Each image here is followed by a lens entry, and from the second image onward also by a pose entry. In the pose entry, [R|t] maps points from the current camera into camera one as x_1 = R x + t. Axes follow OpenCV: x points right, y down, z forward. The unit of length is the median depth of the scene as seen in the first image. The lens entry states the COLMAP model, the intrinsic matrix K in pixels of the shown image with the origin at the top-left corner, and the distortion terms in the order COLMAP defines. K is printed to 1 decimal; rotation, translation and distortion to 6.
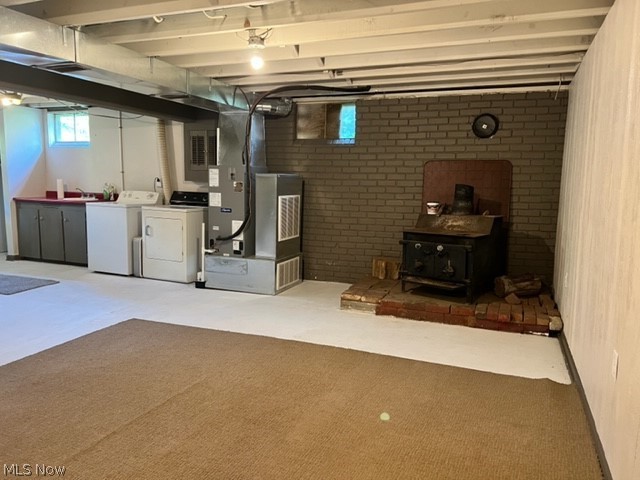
lens RADIAL K [[478.1, 0, 320.0], [0, 478.1, 240.0], [0, 0, 1]] dist [0.101020, -0.128788]
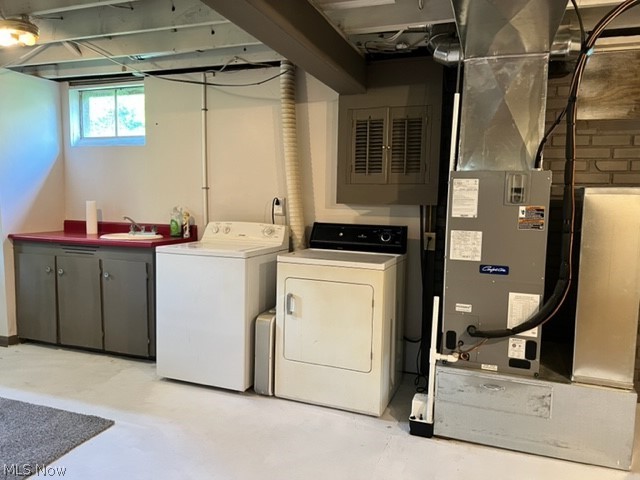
lens RADIAL K [[478.1, 0, 320.0], [0, 478.1, 240.0], [0, 0, 1]] dist [0.101020, -0.128788]
pose [[0.999480, -0.005582, 0.031746, -0.338169], [0.006660, 0.999400, -0.033977, -0.068466], [-0.031537, 0.034171, 0.998918, 0.501254]]
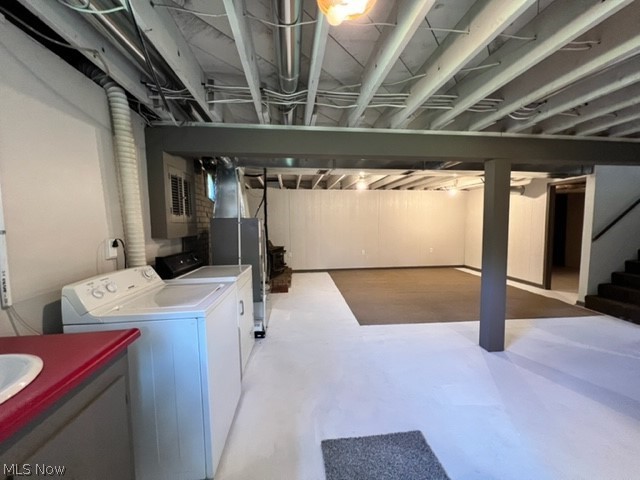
lens RADIAL K [[255.2, 0, 320.0], [0, 255.2, 240.0], [0, 0, 1]] dist [0.002233, 0.000121]
pose [[-0.475181, -0.069742, 0.877120, -0.724974], [0.113831, 0.983604, 0.139877, -0.155466], [-0.872494, 0.166311, -0.459451, 1.042977]]
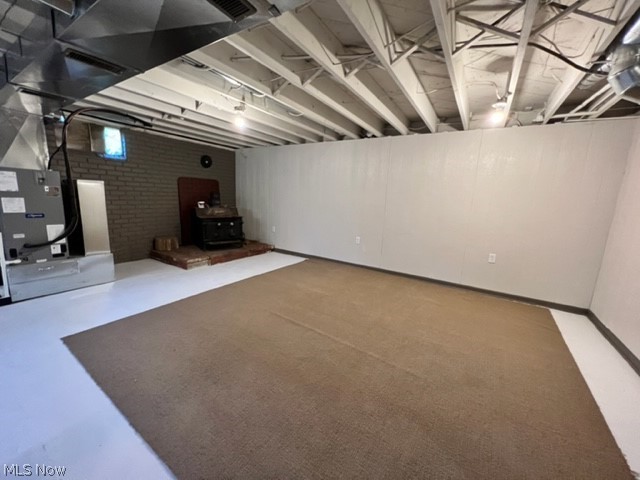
lens RADIAL K [[255.2, 0, 320.0], [0, 255.2, 240.0], [0, 0, 1]] dist [0.002233, 0.000121]
pose [[0.188121, -0.176287, 0.966195, -0.540432], [0.085361, 0.982972, 0.162728, -0.044218], [-0.978429, 0.051863, 0.199966, 0.305763]]
